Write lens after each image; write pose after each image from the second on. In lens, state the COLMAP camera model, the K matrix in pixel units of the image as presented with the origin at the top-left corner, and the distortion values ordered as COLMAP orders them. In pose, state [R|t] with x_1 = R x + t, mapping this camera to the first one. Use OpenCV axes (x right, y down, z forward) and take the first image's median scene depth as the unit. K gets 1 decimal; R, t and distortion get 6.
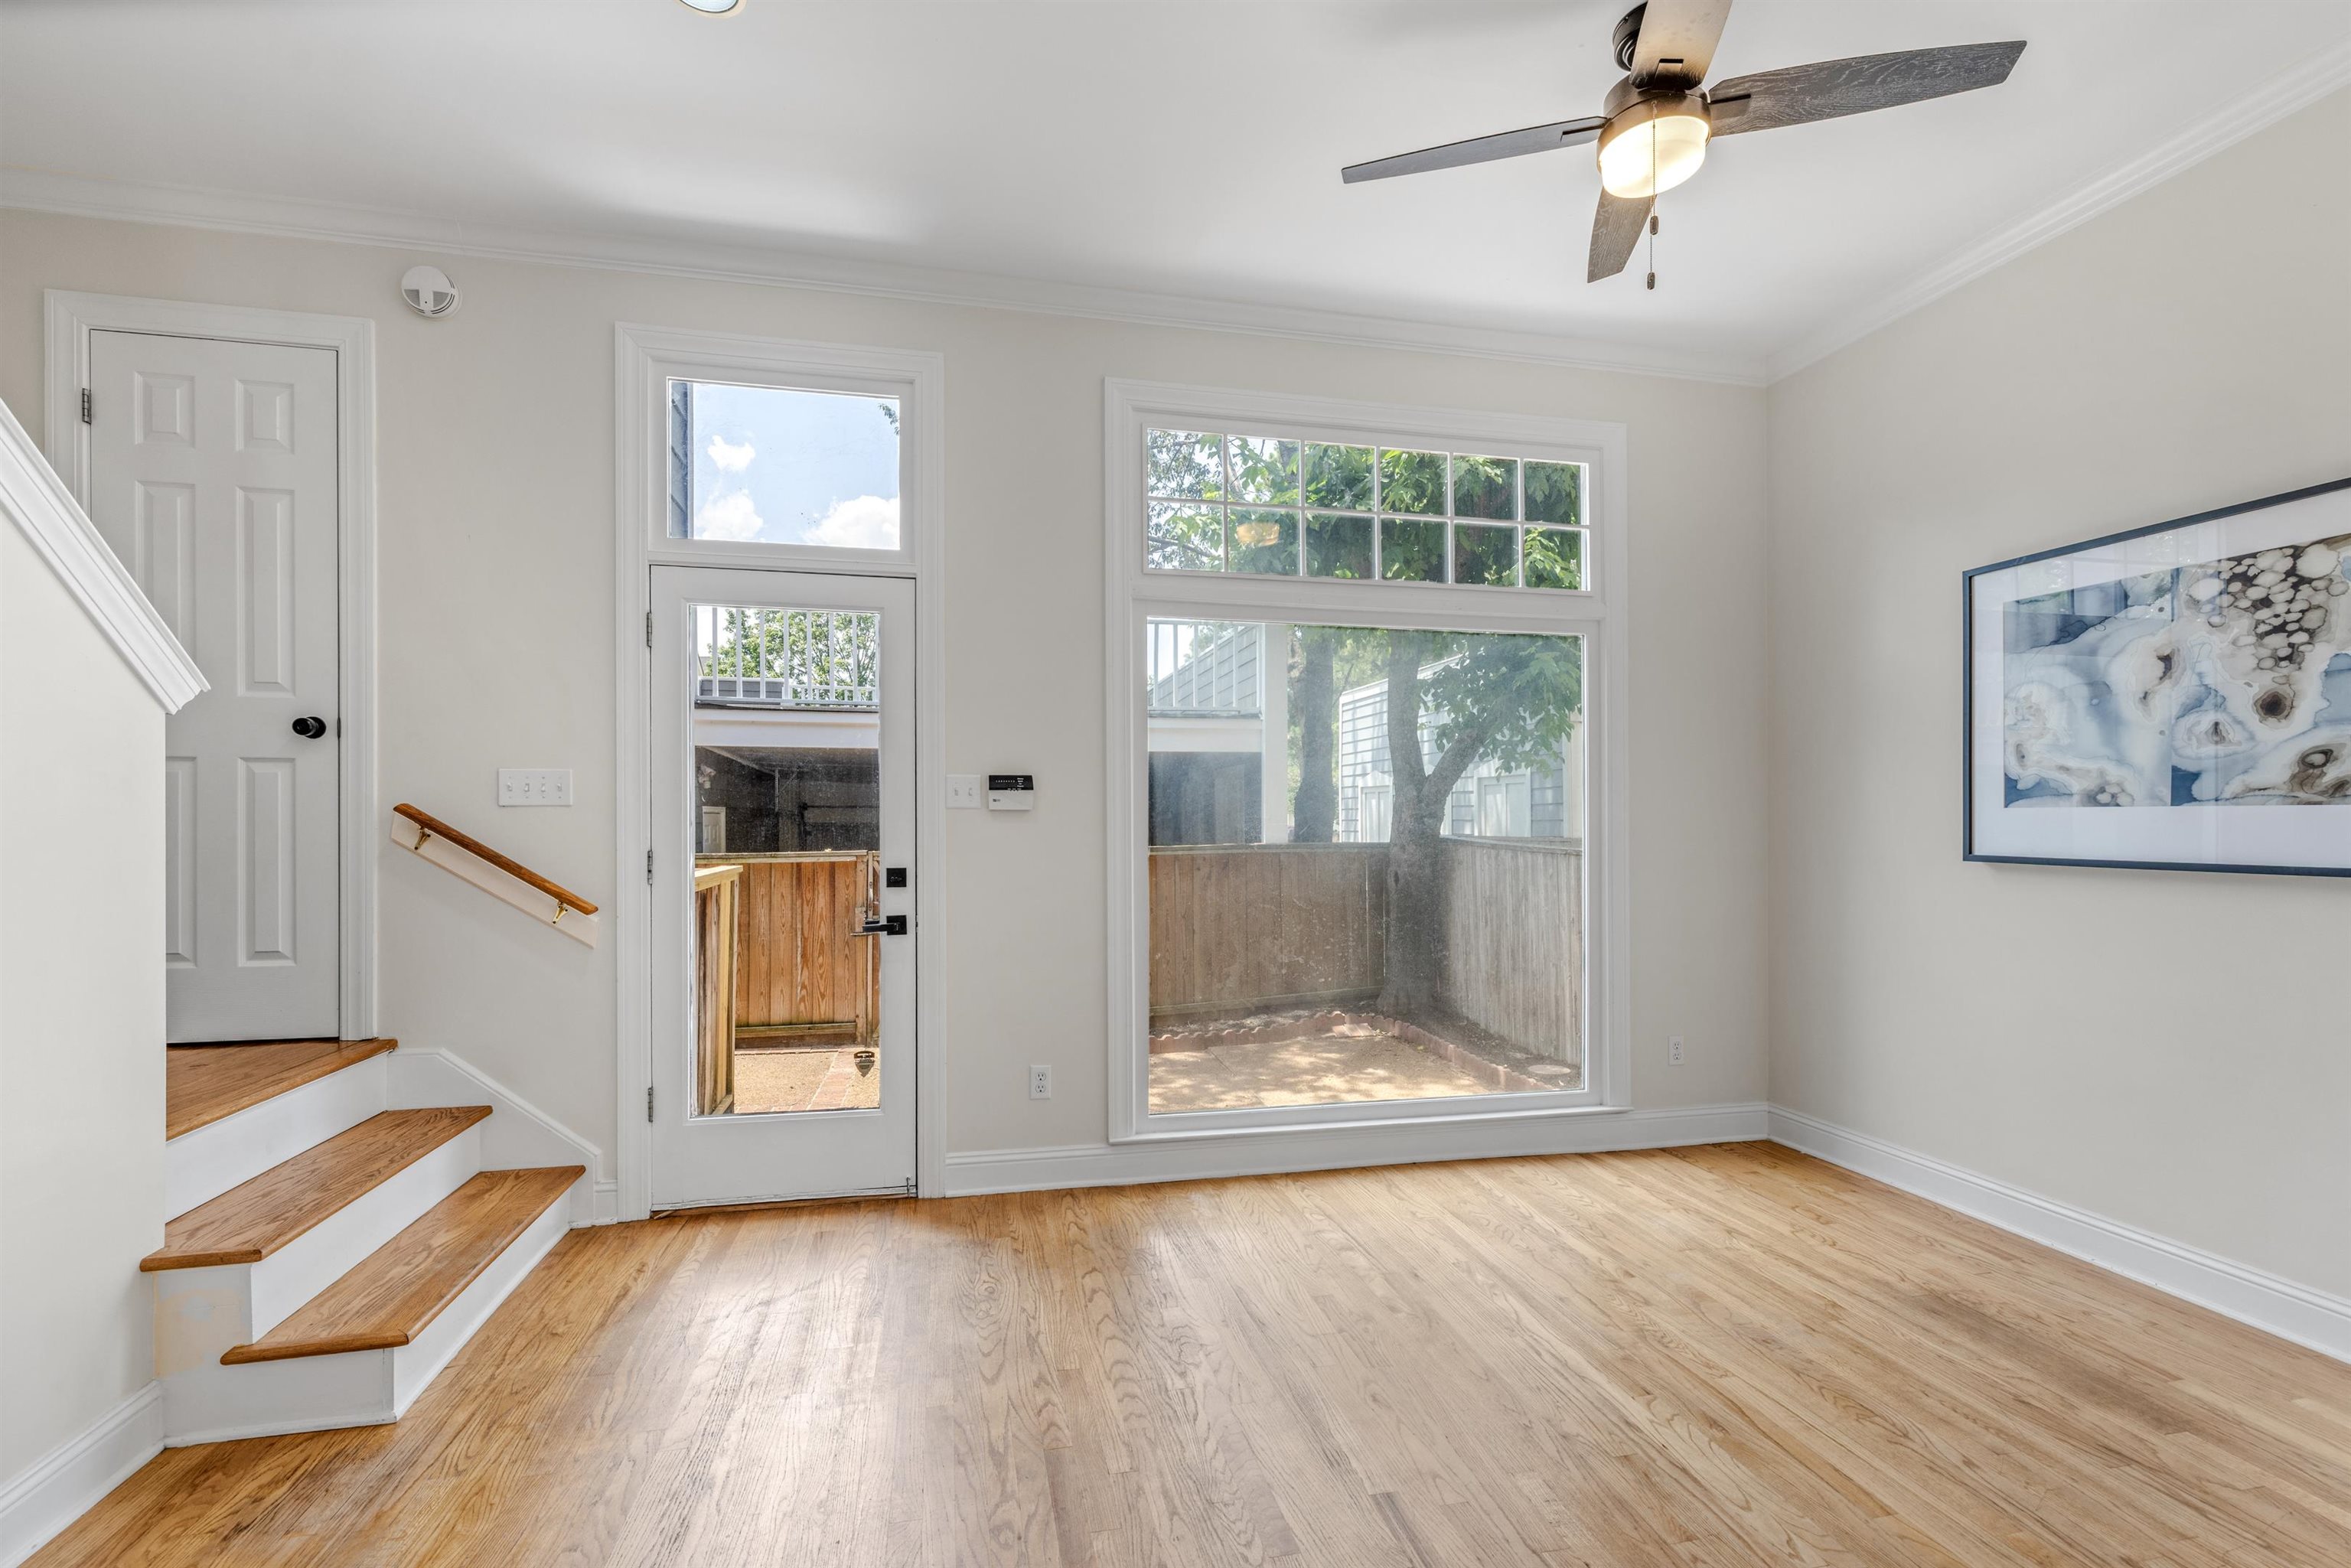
lens RADIAL K [[1015.0, 0, 1155.0], [0, 1015.0, 826.9], [0, 0, 1]] dist [0.002031, 0.000376]
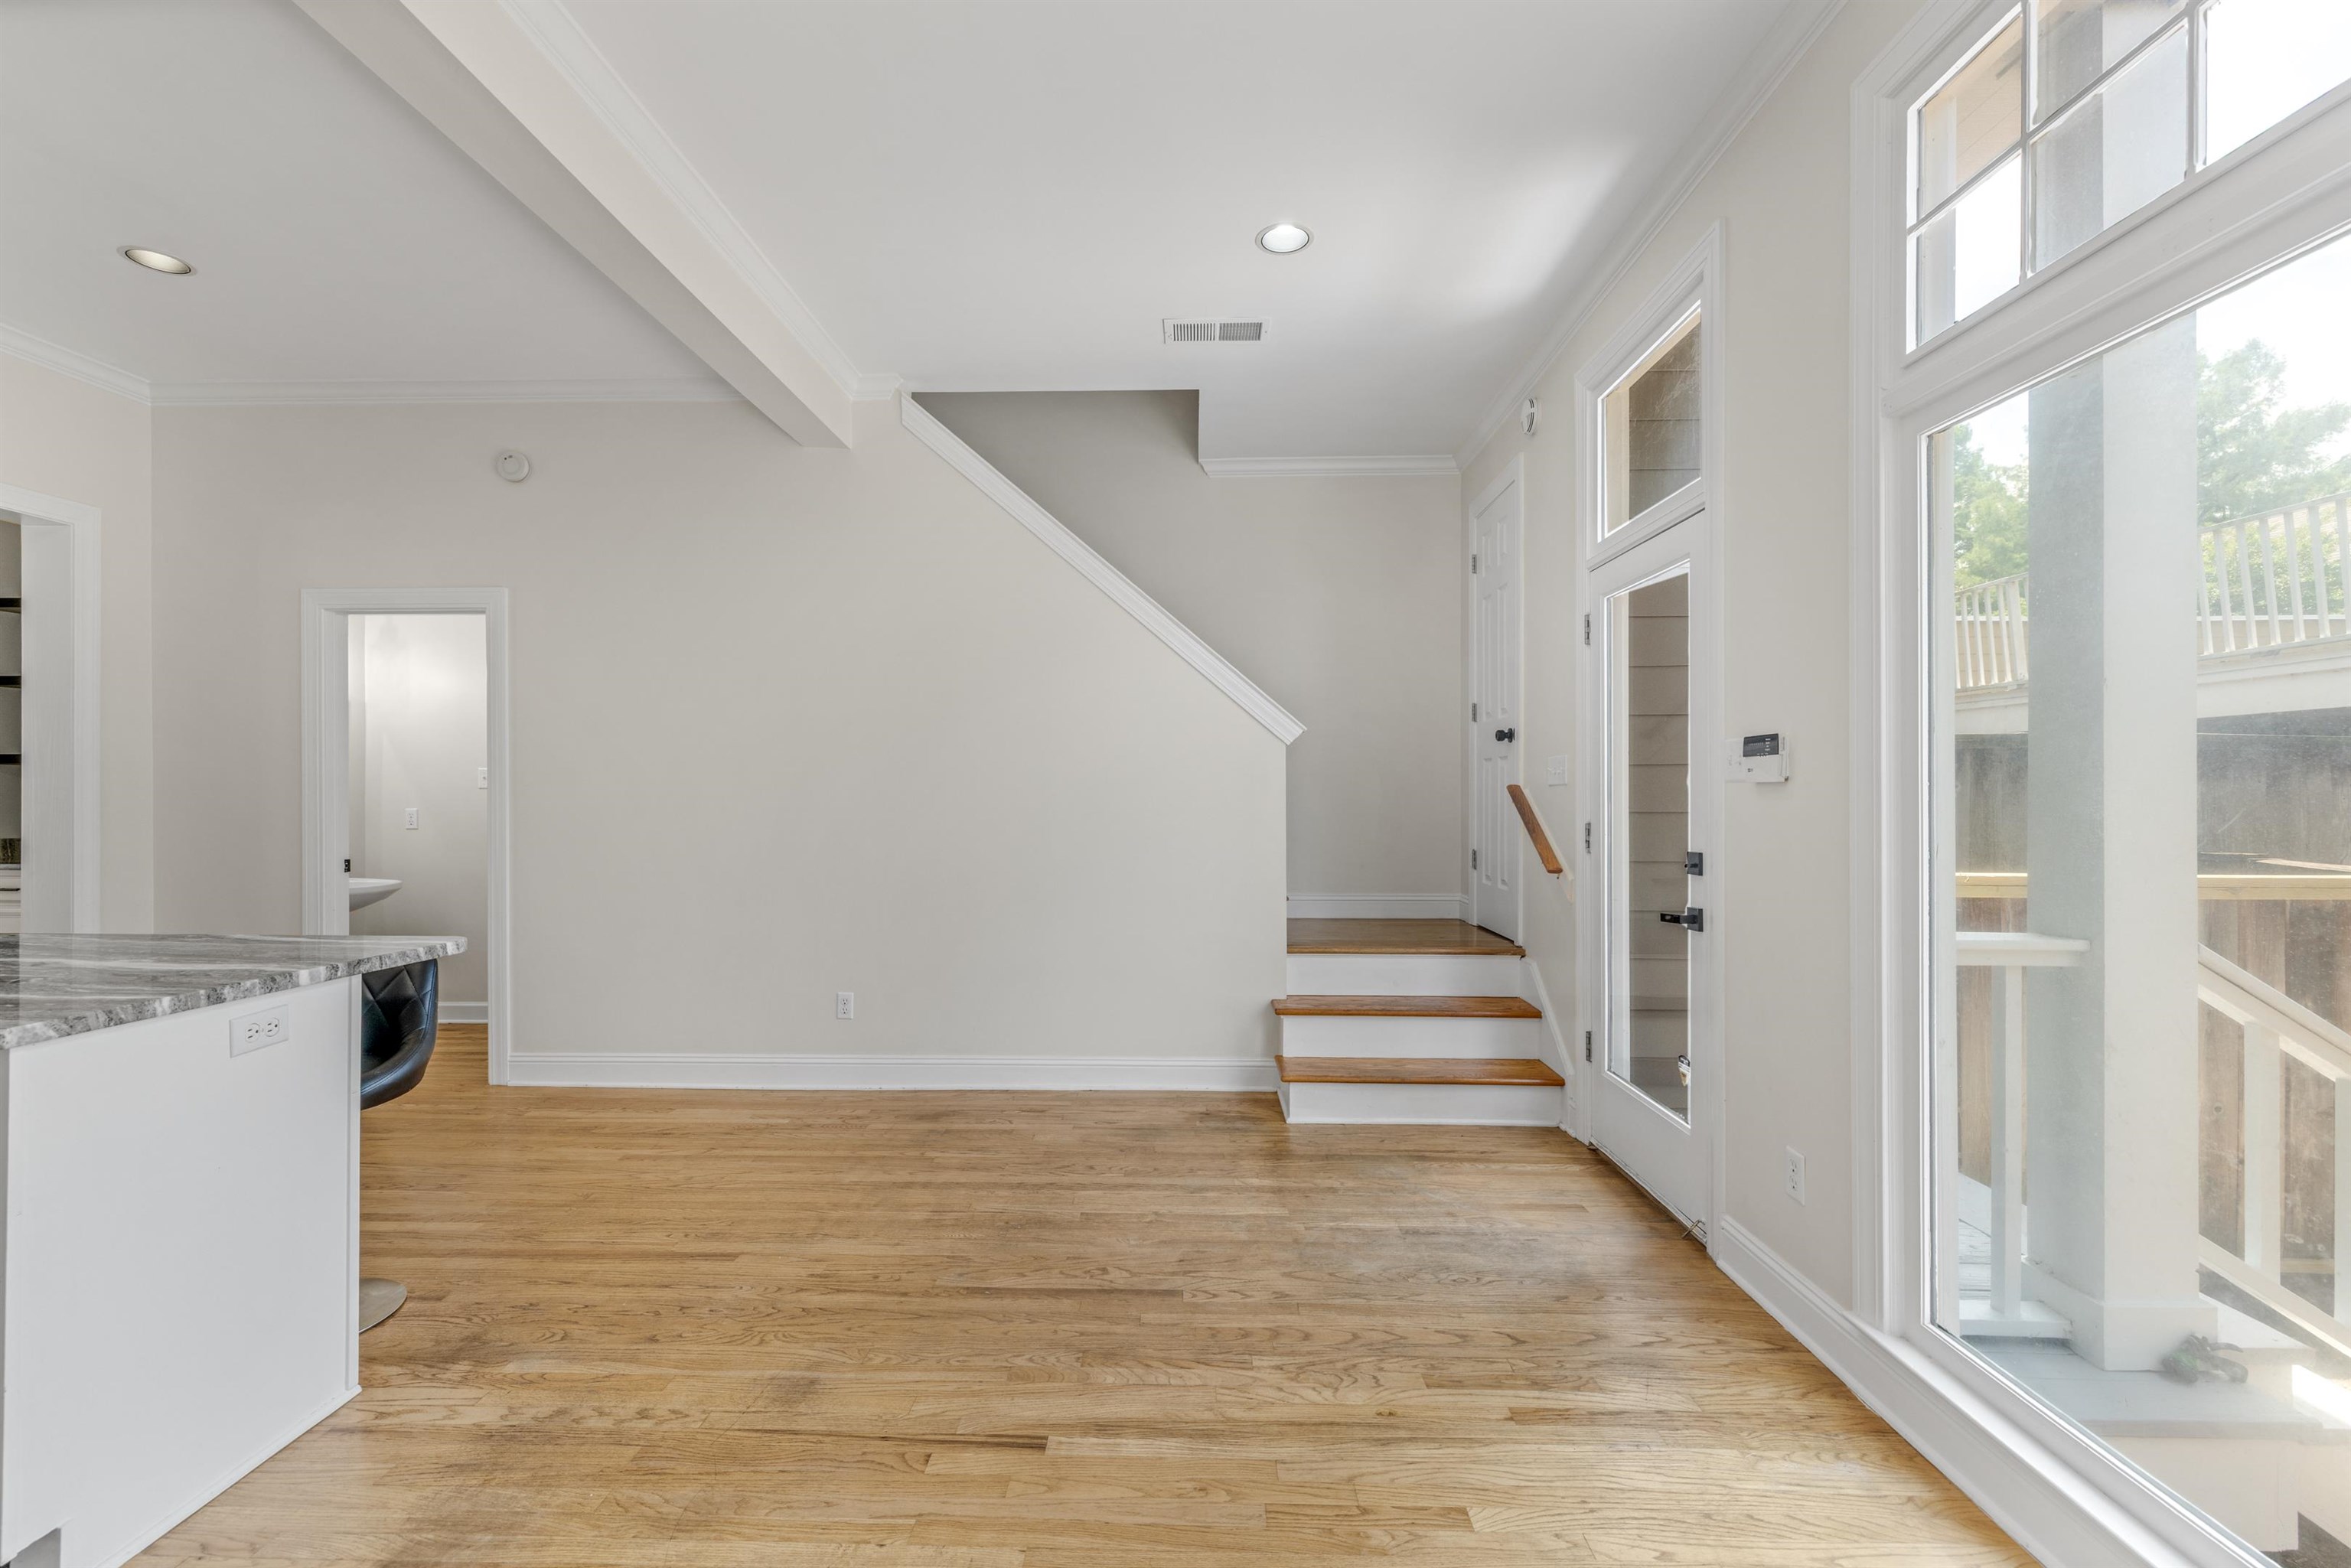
lens RADIAL K [[997.1, 0, 1158.6], [0, 997.1, 801.8], [0, 0, 1]] dist [-0.000030, 0.000498]
pose [[-0.233490, 0.006783, -0.972335, 0.718906], [-0.004404, 0.999958, 0.008034, -0.007181], [0.972349, 0.006158, -0.233451, 0.813883]]
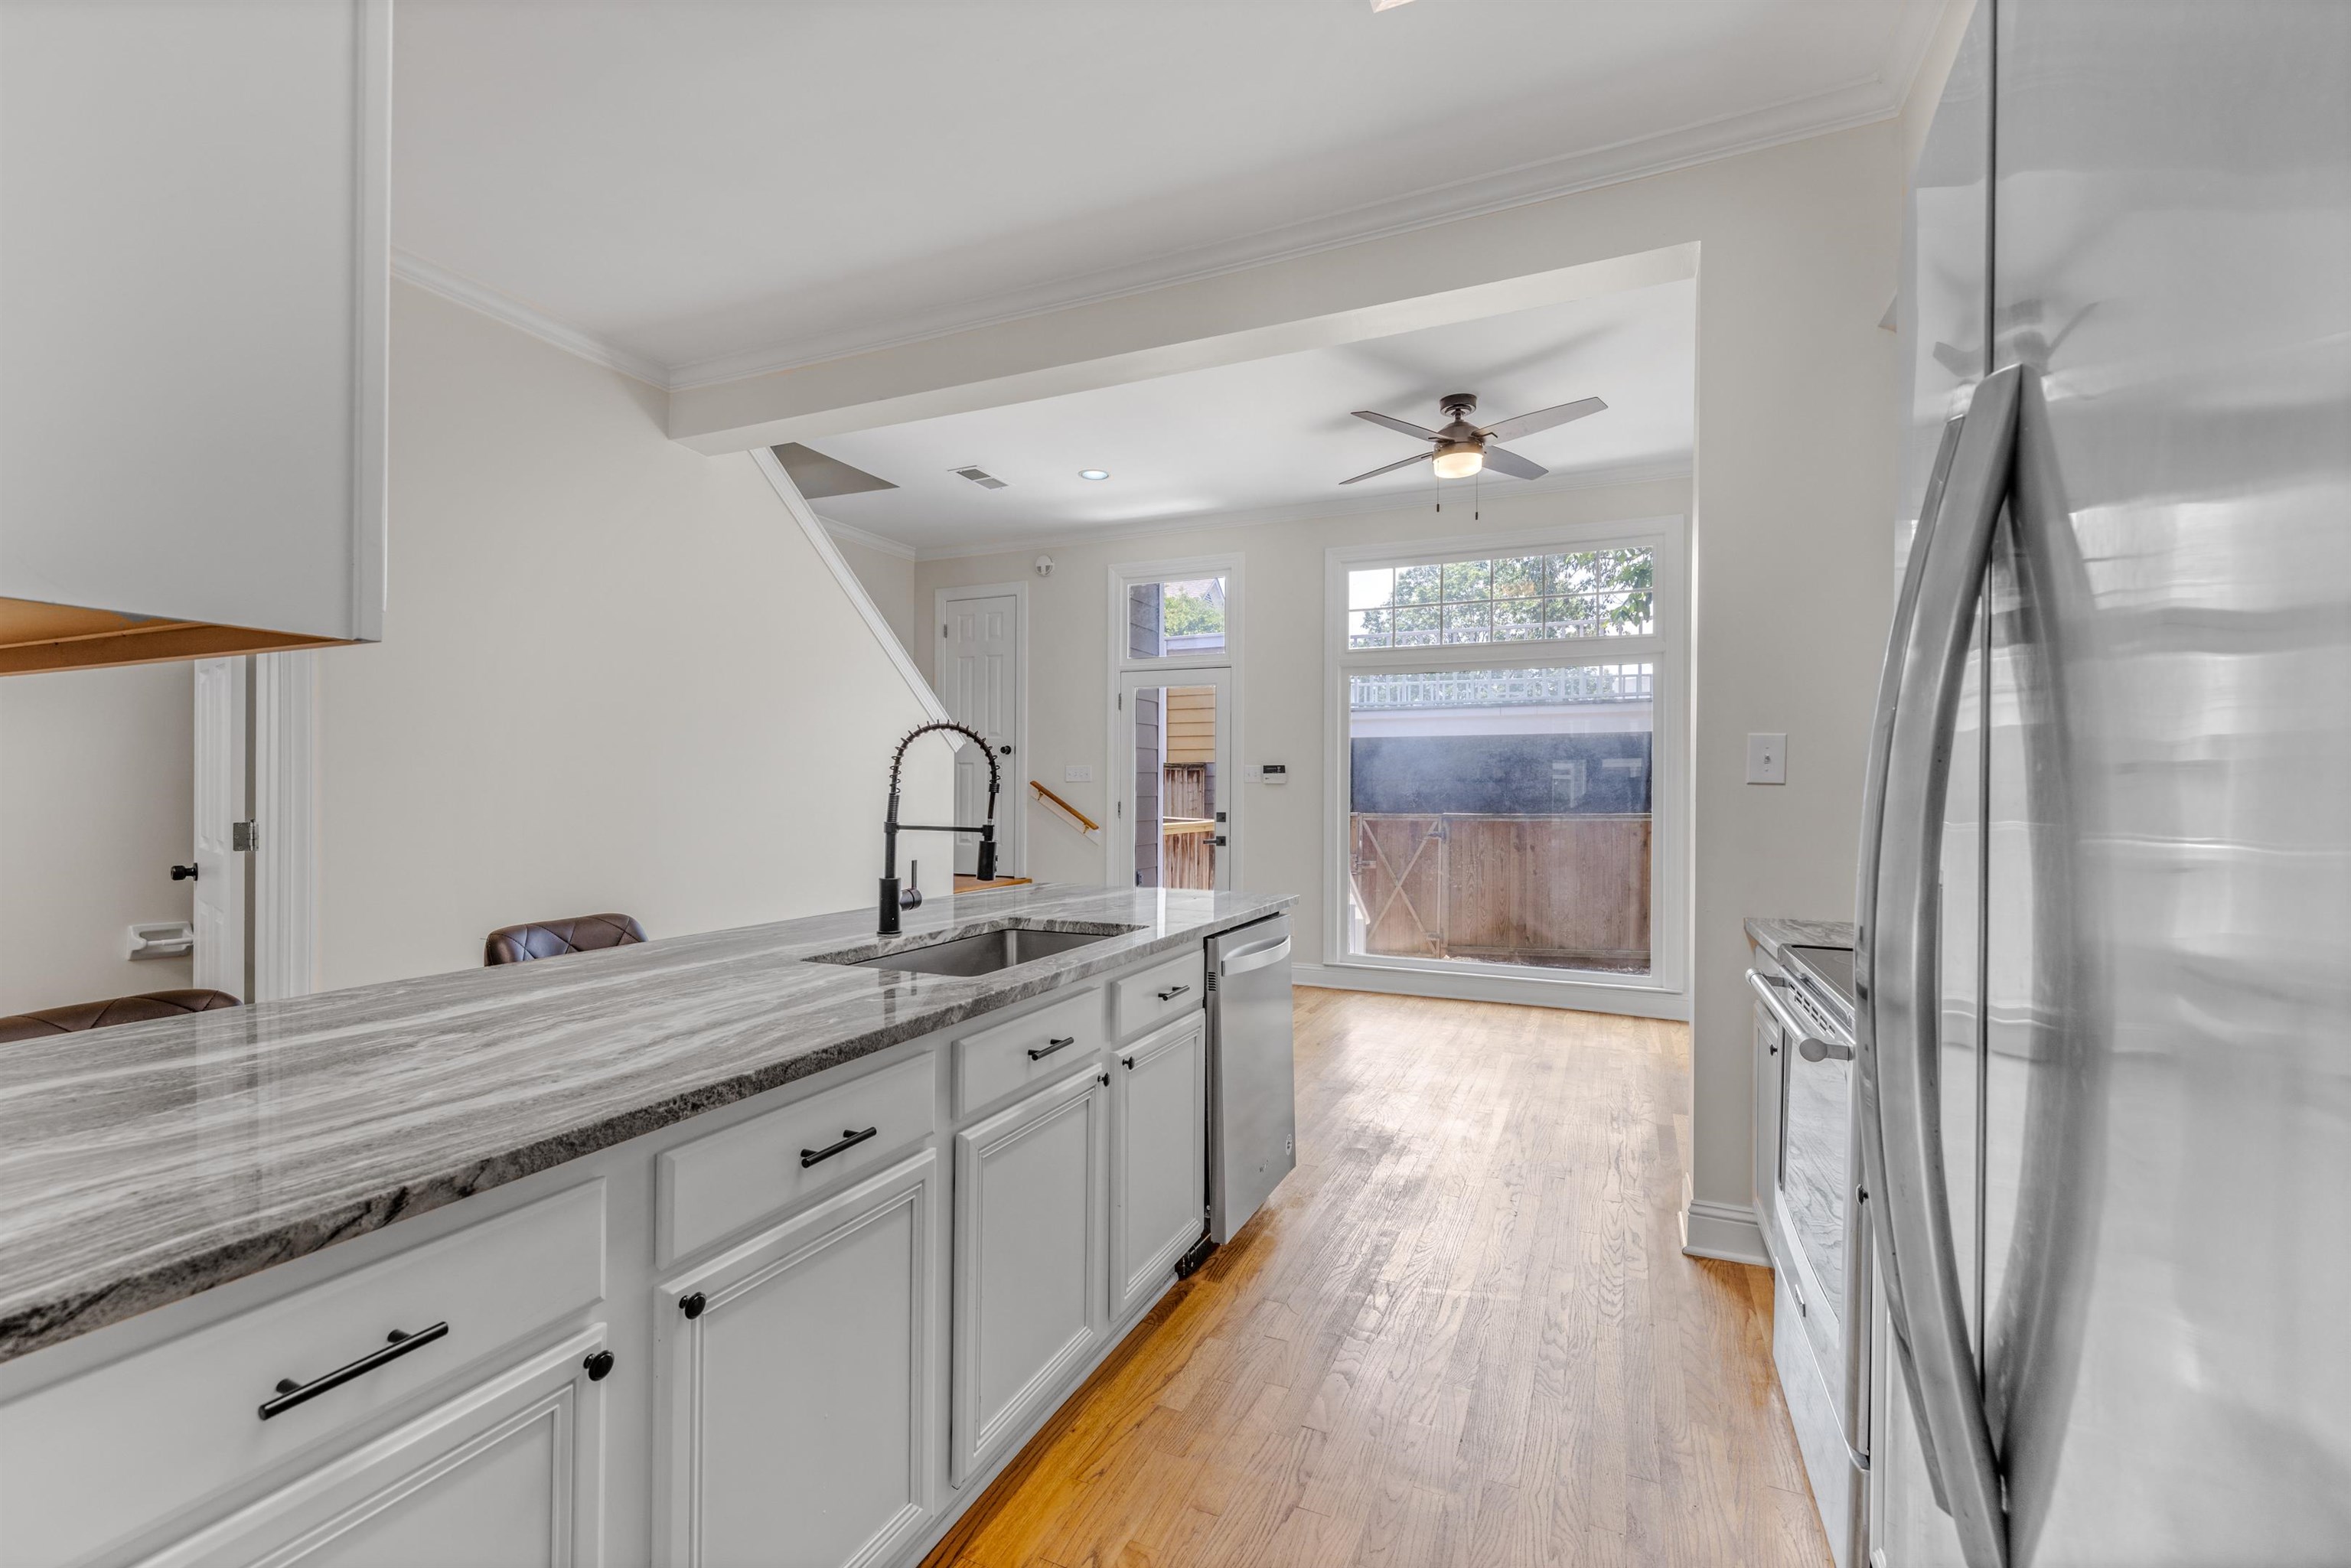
lens RADIAL K [[997.1, 0, 1158.6], [0, 997.1, 801.8], [0, 0, 1]] dist [-0.000030, 0.000498]
pose [[0.804899, 0.009910, -0.593330, 0.874090], [-0.007355, 0.999950, 0.006724, 0.007576], [0.593367, -0.001048, 0.804931, -0.705201]]
